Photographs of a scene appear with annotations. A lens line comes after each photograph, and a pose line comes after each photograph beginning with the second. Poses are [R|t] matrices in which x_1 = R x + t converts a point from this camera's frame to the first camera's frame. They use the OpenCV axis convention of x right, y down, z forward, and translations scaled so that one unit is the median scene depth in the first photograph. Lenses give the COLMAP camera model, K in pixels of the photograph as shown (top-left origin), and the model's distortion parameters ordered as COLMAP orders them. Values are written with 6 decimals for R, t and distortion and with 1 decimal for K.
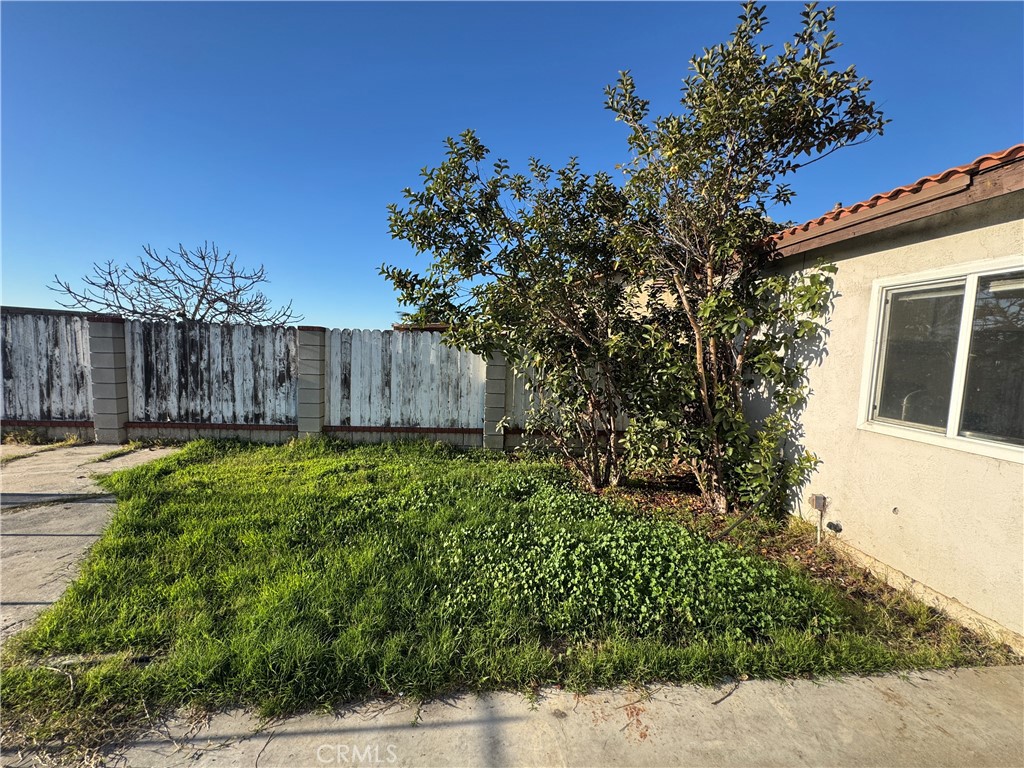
lens RADIAL K [[409.8, 0, 512.7], [0, 409.8, 382.1], [0, 0, 1]] dist [-0.003092, -0.000791]
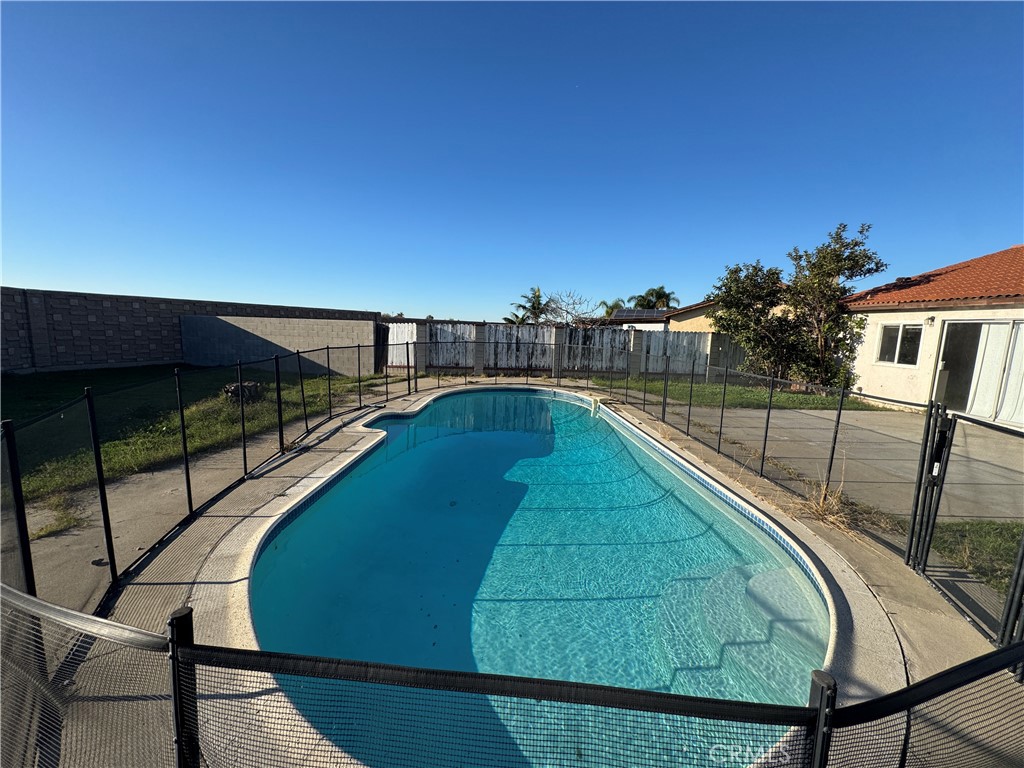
lens RADIAL K [[409.8, 0, 510.2], [0, 409.8, 383.8], [0, 0, 1]] dist [-0.003092, -0.000791]
pose [[0.998142, 0.005482, -0.060676, -1.647852], [-0.002498, 0.998789, 0.049136, 0.096250], [0.060872, -0.048894, 0.996947, -2.170829]]
